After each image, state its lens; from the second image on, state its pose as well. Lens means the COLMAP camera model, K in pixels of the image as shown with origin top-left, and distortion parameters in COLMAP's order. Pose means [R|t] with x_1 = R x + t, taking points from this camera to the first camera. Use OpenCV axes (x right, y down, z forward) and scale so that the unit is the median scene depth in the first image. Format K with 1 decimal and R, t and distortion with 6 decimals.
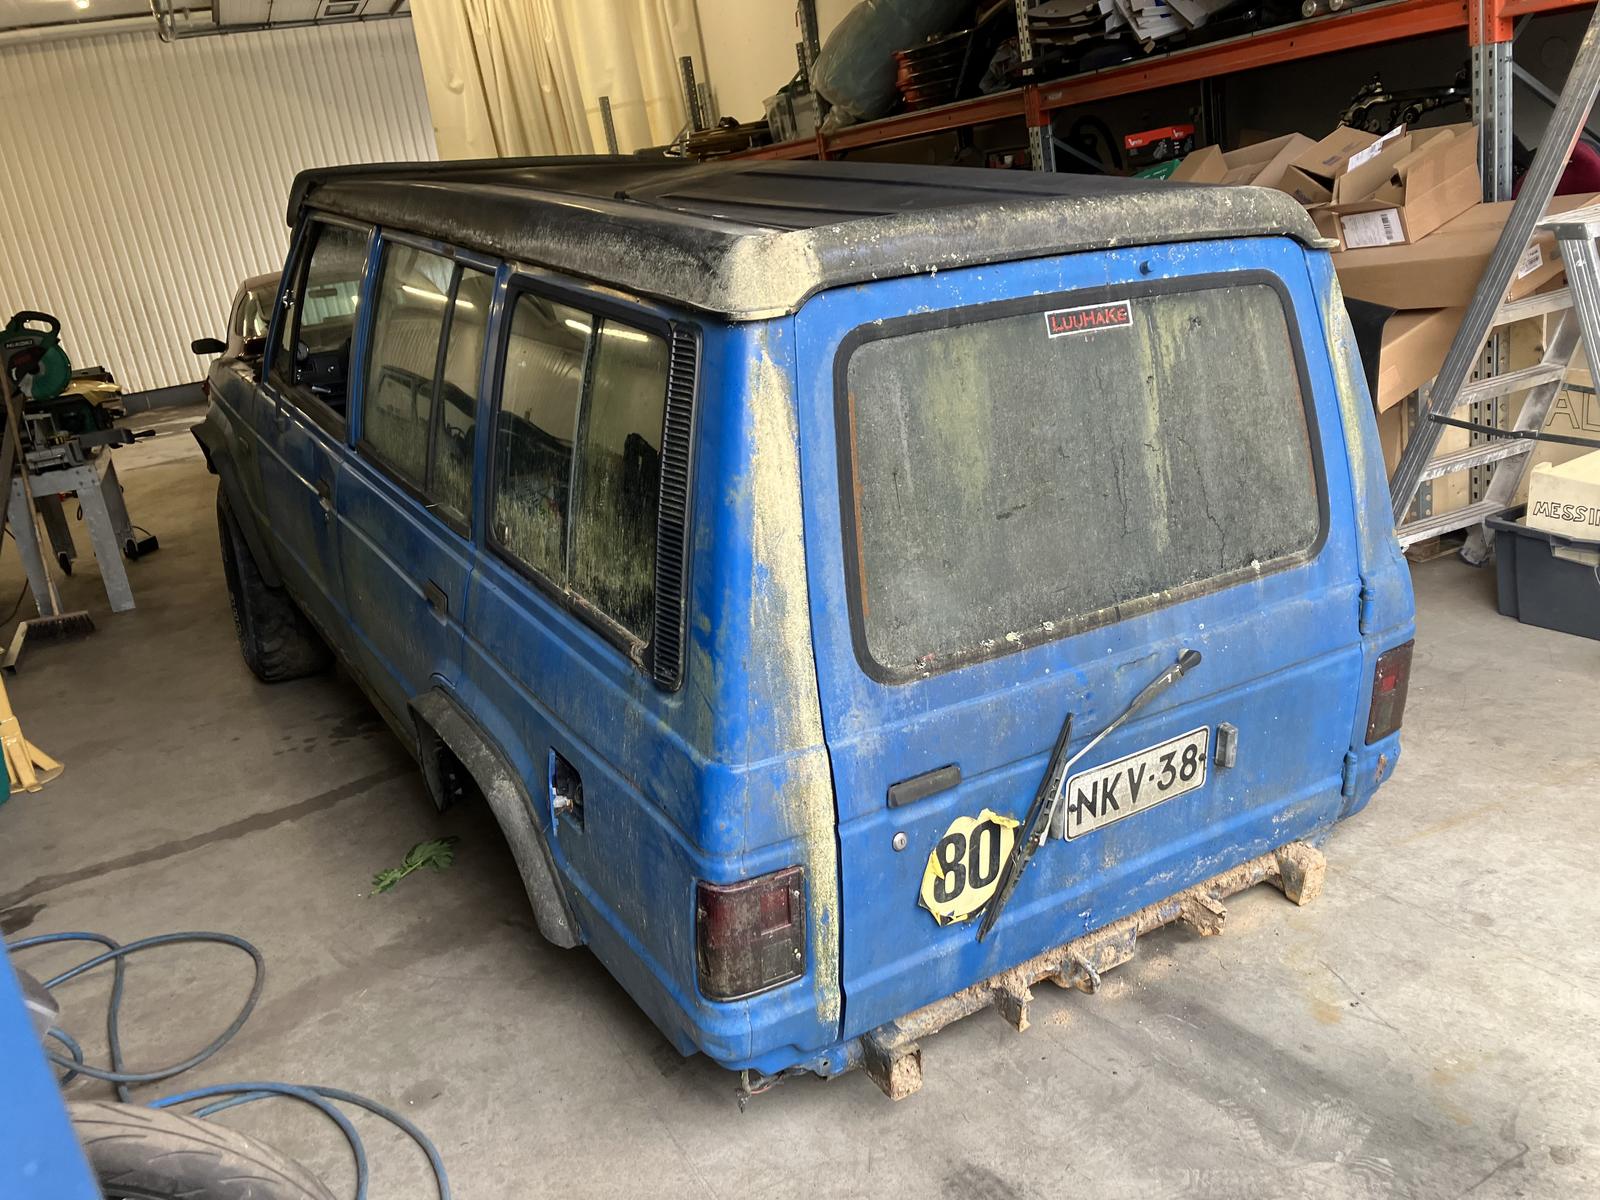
lens RADIAL K [[1323.4, 0, 800.0], [0, 1323.4, 600.0], [0, 0, 1]] dist [0.002794, -0.001734]
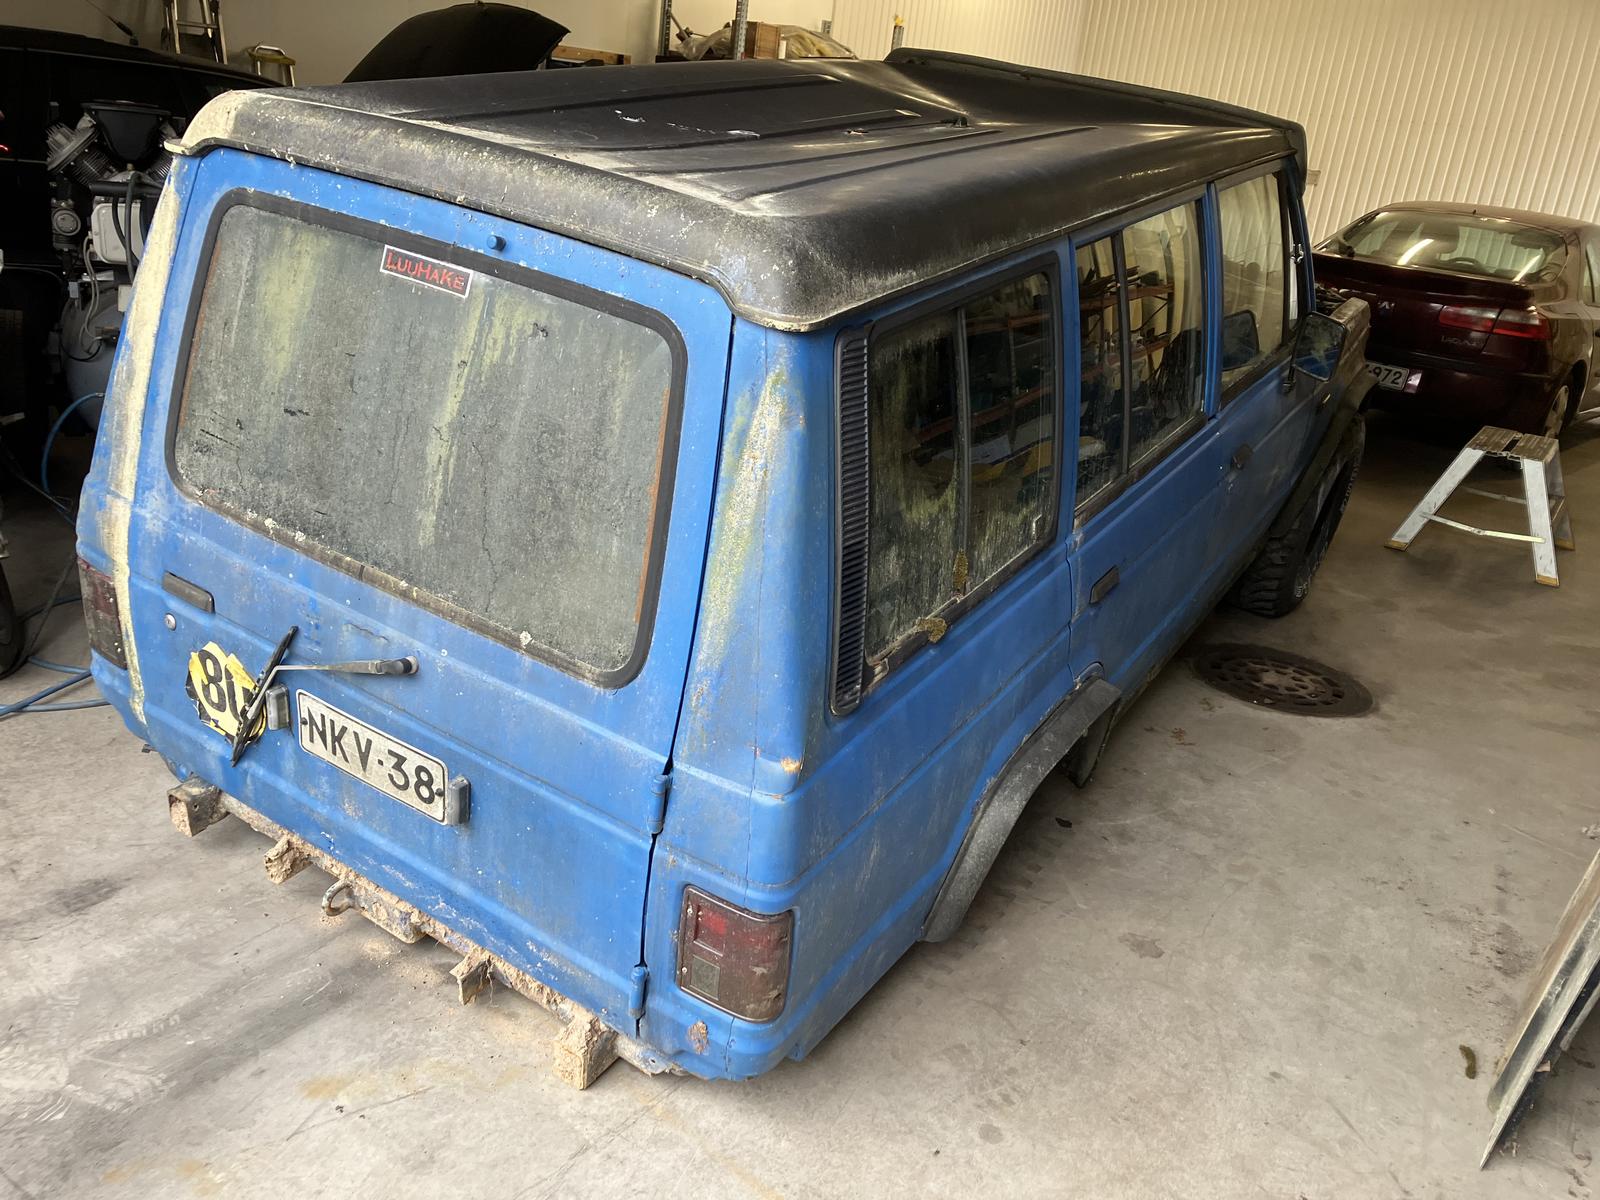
lens RADIAL K [[1361.0, 0, 800.0], [0, 1361.0, 600.0], [0, 0, 1]] dist [0.000563, -0.002192]
pose [[0.425335, 0.482518, -0.765680, 1.141291], [-0.432101, 0.851637, 0.296654, -0.402645], [0.795222, 0.204674, 0.570728, 0.698703]]
